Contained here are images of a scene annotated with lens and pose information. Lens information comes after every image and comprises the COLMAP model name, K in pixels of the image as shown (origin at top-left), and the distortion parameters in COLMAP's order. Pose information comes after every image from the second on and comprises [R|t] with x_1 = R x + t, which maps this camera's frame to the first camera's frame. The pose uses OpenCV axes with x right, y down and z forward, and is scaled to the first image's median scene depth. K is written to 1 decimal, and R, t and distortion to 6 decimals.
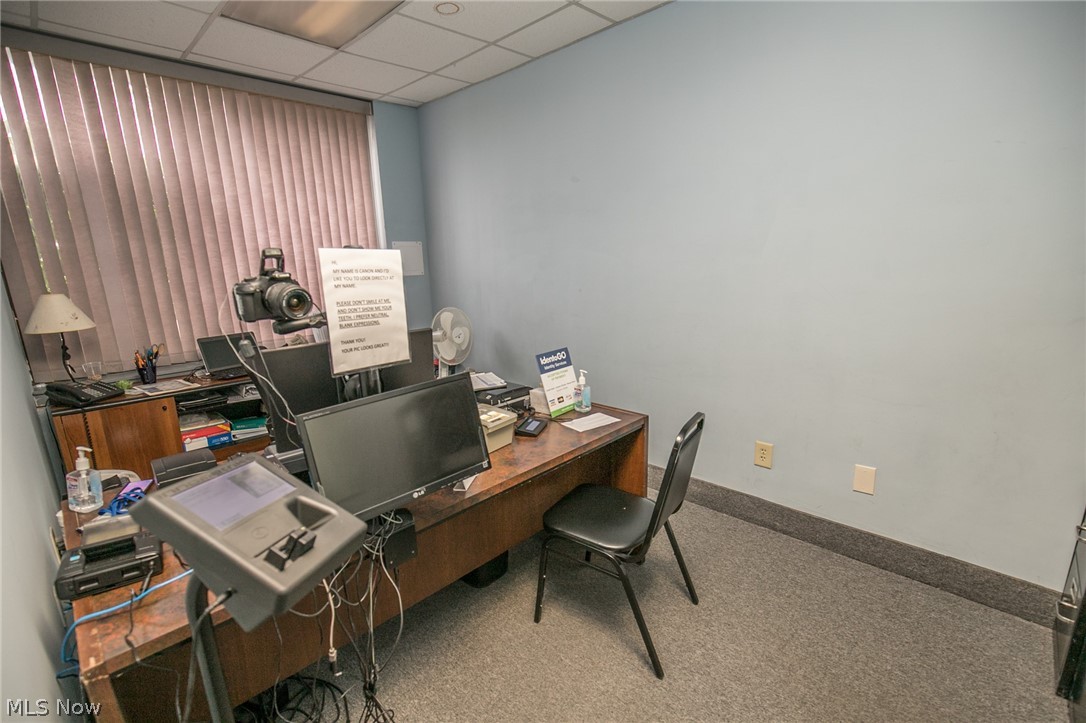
lens RADIAL K [[491.0, 0, 544.0], [0, 491.0, 371.2], [0, 0, 1]] dist [-0.017448, 0.006217]
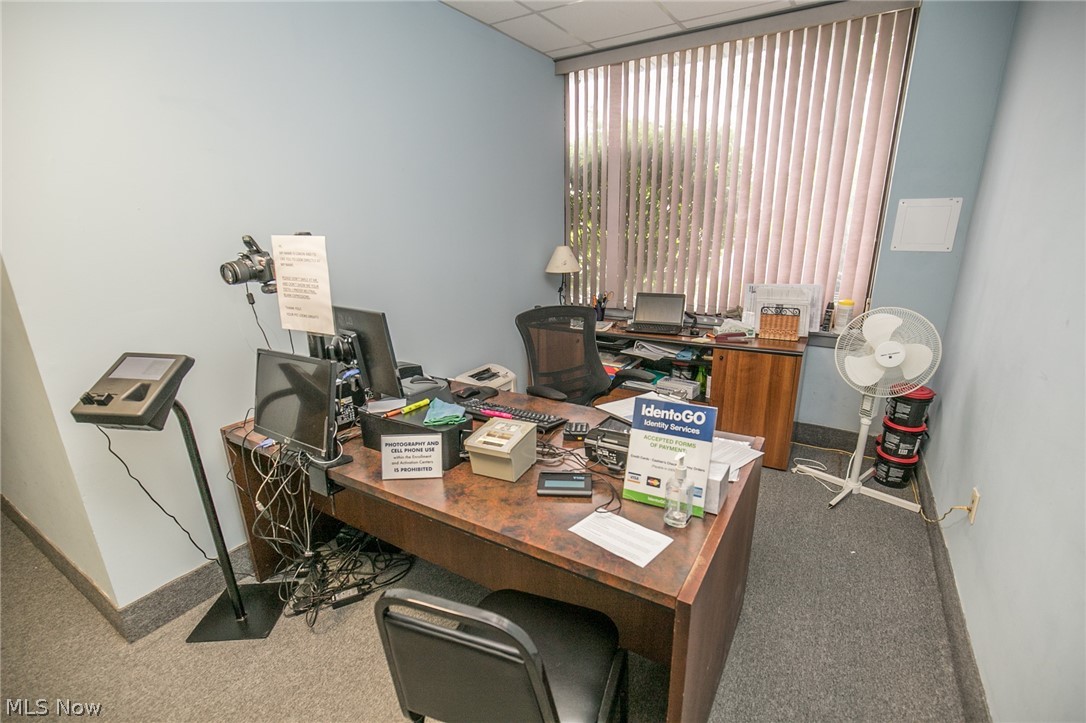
lens RADIAL K [[491.0, 0, 544.0], [0, 491.0, 371.2], [0, 0, 1]] dist [-0.017448, 0.006217]
pose [[0.218415, 0.302342, -0.927838, 0.565928], [-0.211267, 0.942895, 0.257516, -0.213447], [0.952712, 0.139777, 0.269817, 0.744056]]
